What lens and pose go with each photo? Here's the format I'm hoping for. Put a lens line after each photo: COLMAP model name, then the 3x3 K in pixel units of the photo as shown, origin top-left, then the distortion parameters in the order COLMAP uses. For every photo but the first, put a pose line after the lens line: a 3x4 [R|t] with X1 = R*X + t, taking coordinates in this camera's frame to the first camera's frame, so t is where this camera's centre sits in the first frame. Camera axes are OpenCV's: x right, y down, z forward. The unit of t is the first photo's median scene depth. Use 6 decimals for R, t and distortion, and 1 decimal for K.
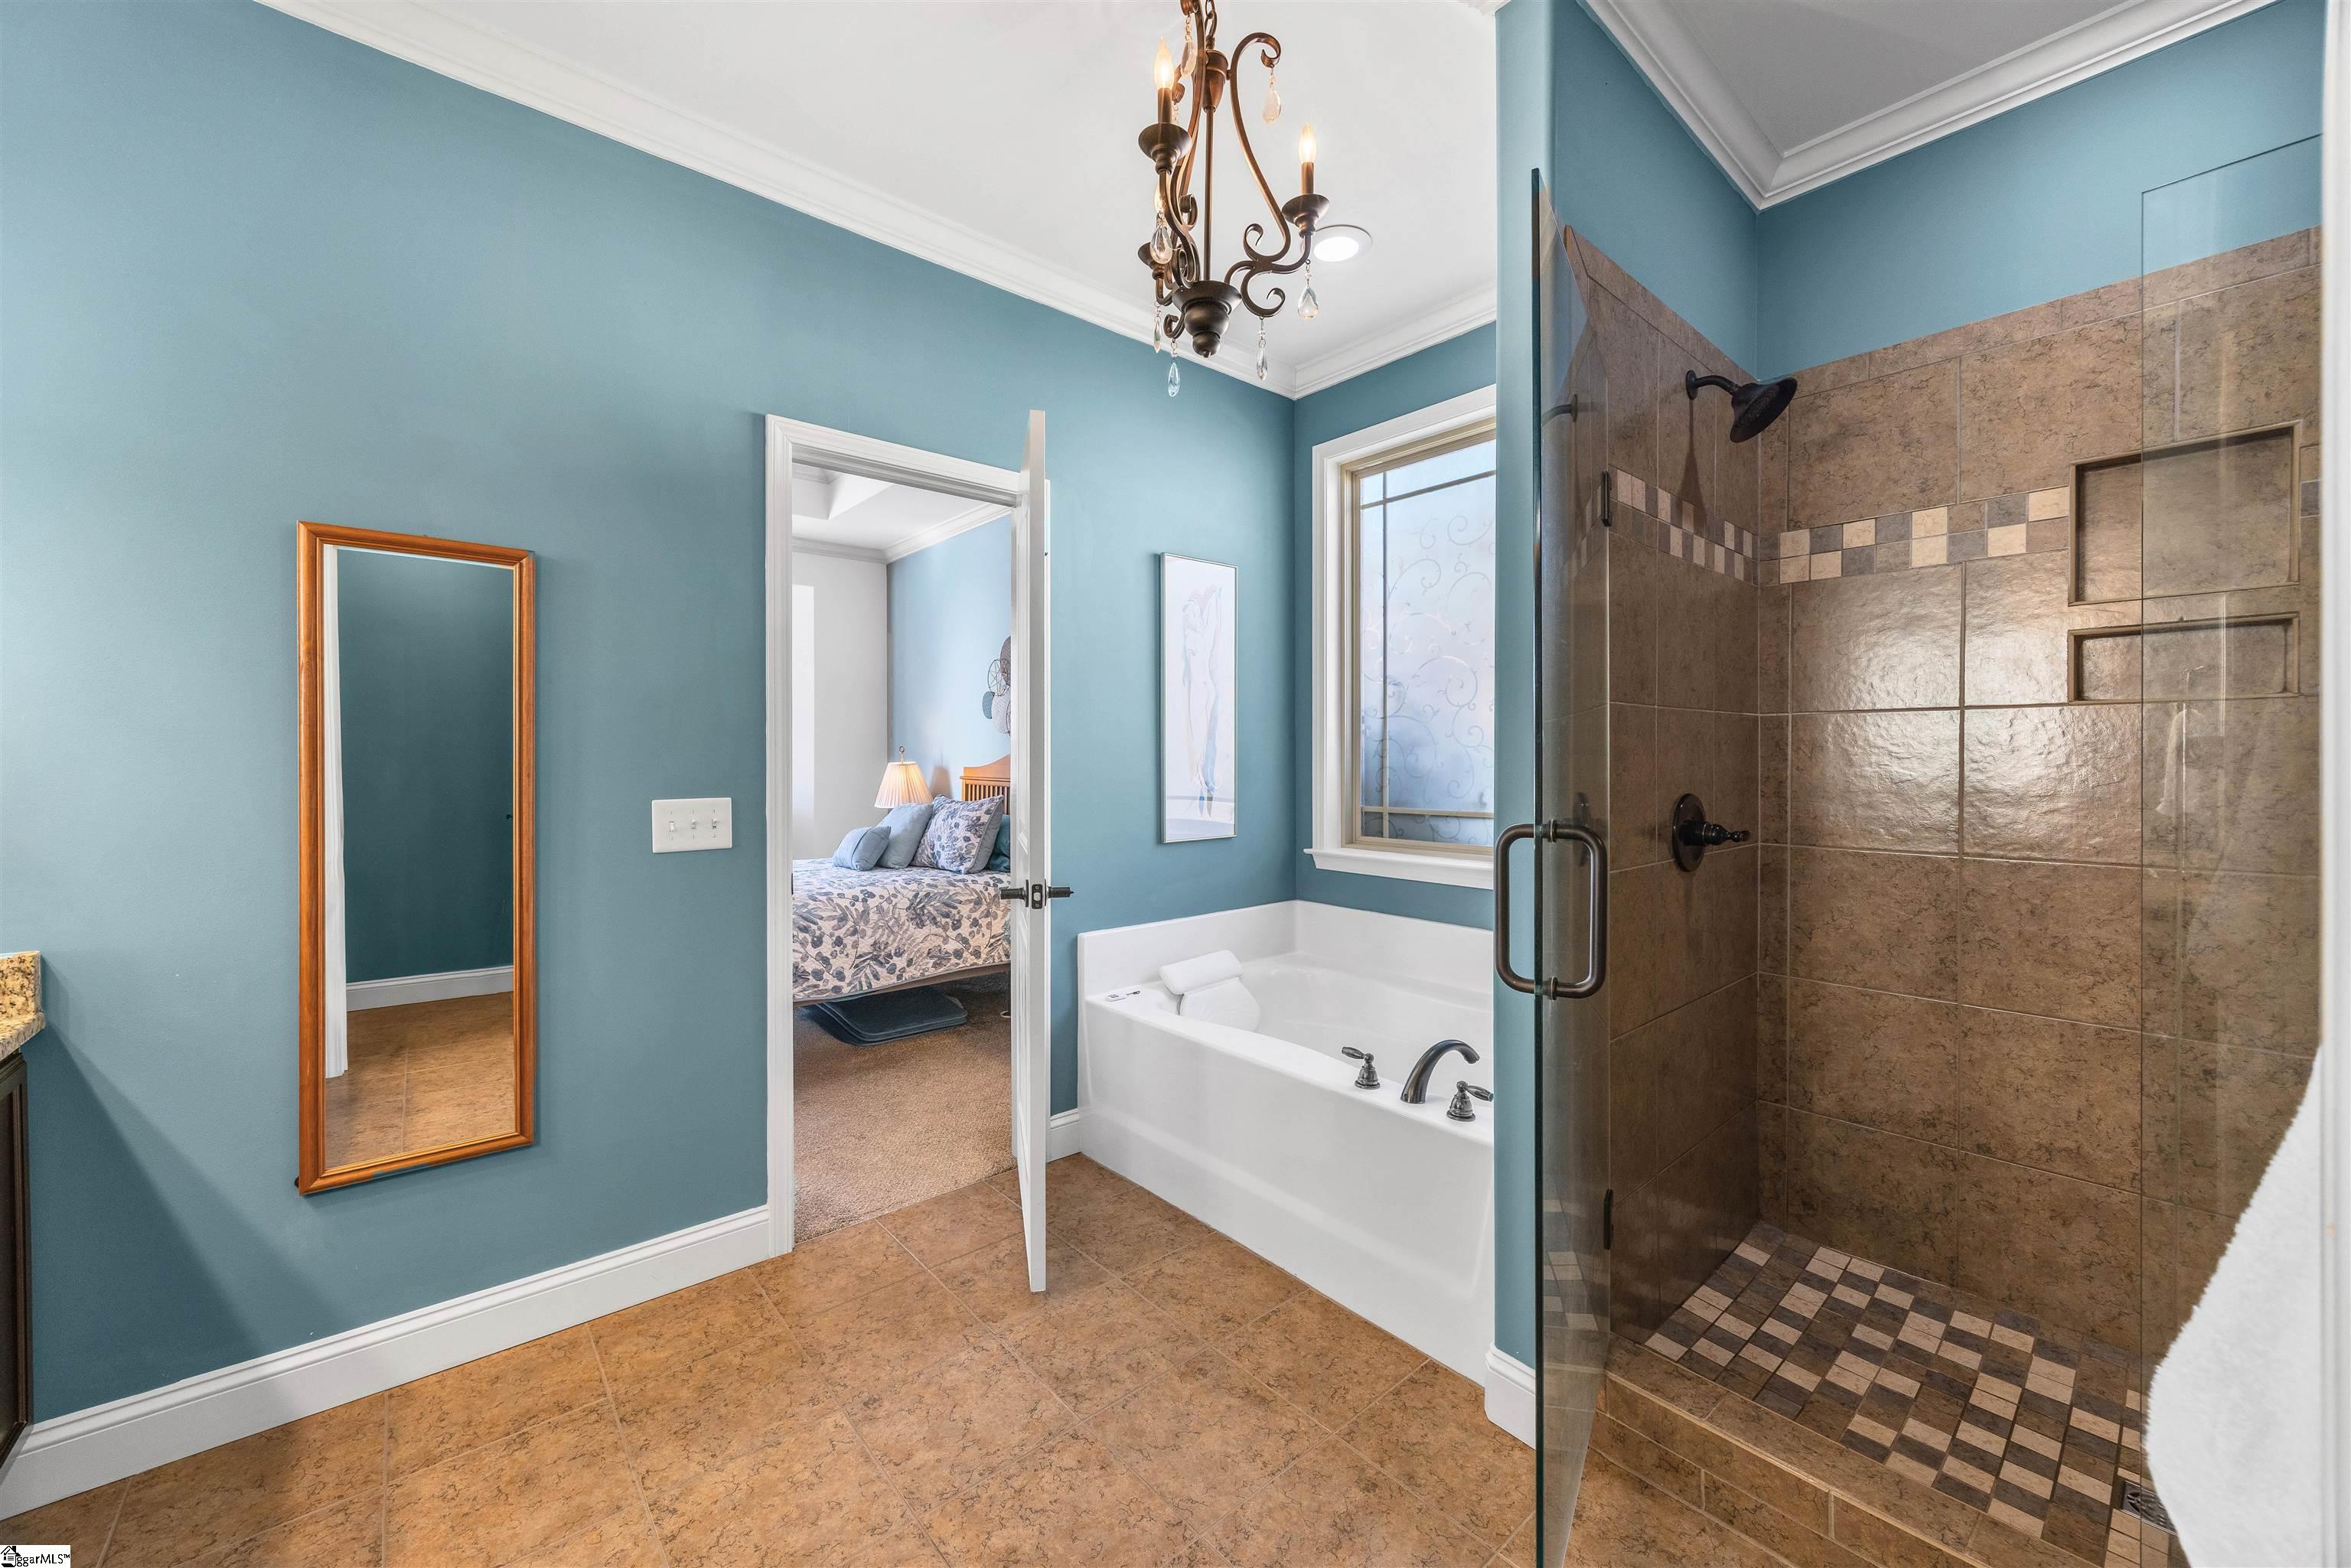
lens RADIAL K [[907.4, 0, 1174.4], [0, 907.4, 777.5], [0, 0, 1]] dist [-0.001028, -0.000540]
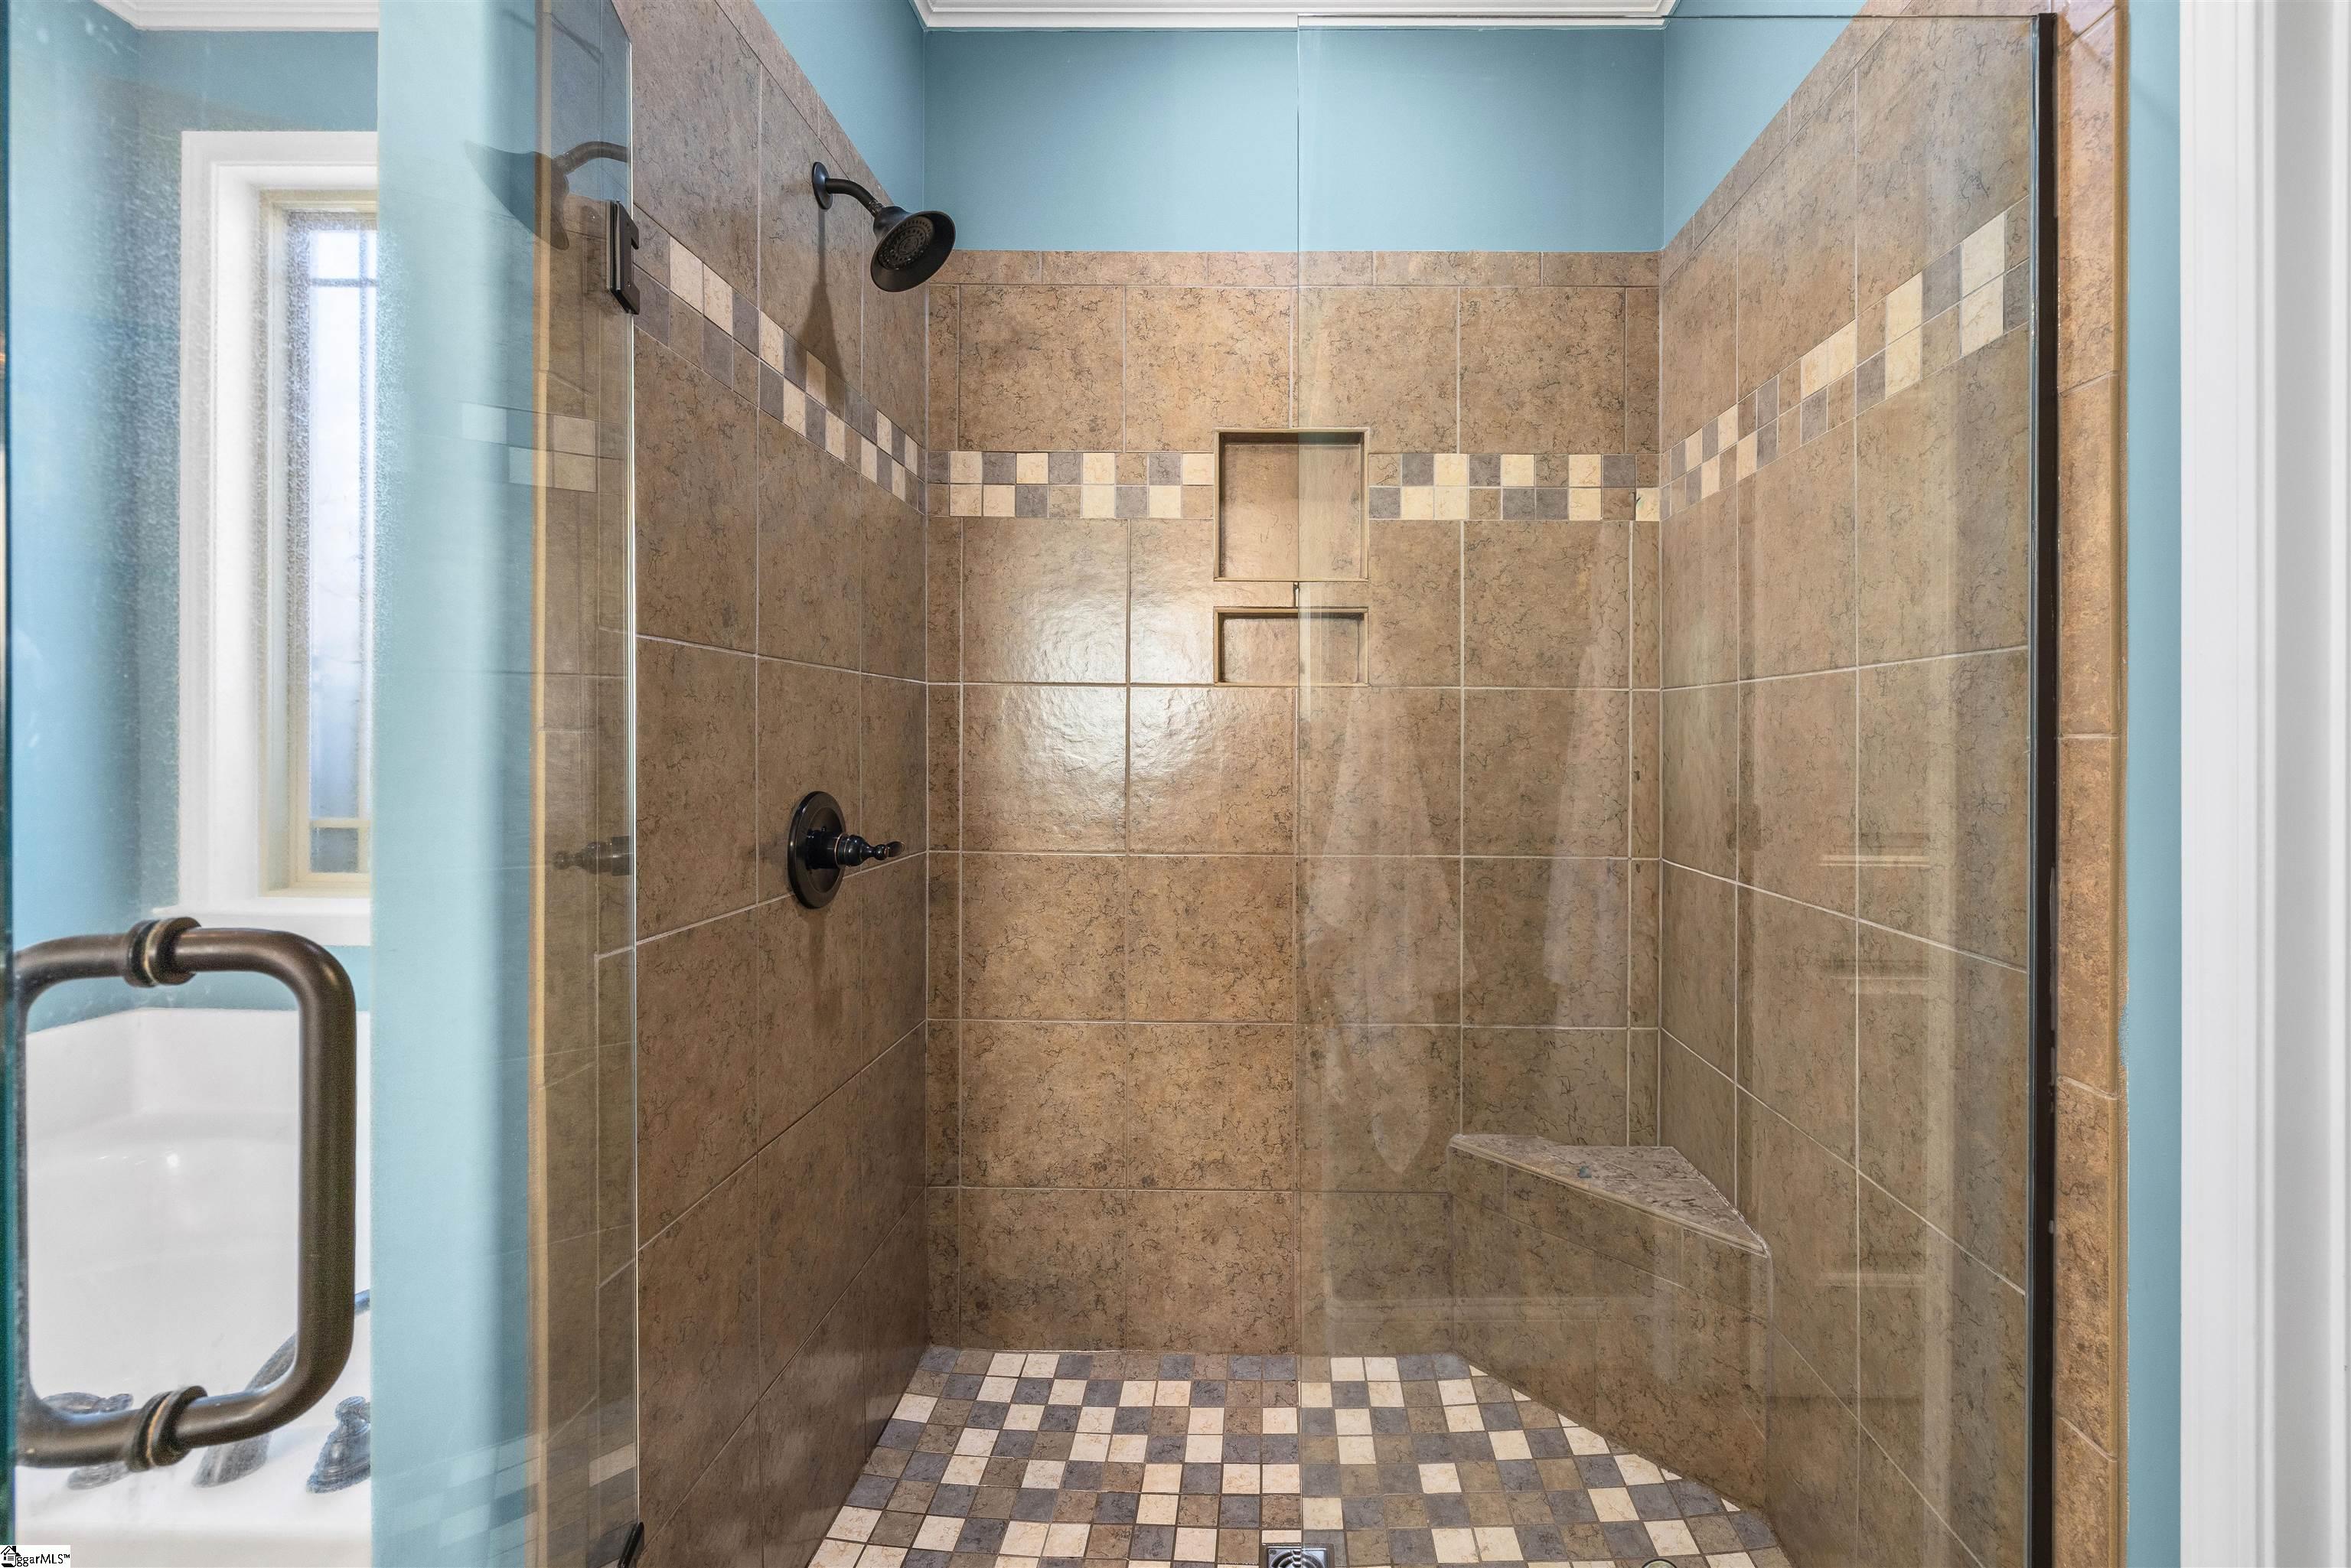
lens RADIAL K [[907.4, 0, 1174.4], [0, 907.4, 777.5], [0, 0, 1]] dist [-0.001028, -0.000540]
pose [[0.726773, -0.017362, 0.686659, 0.293565], [0.002350, 0.999737, 0.022791, -0.006891], [-0.686874, -0.014951, 0.726623, 0.325768]]
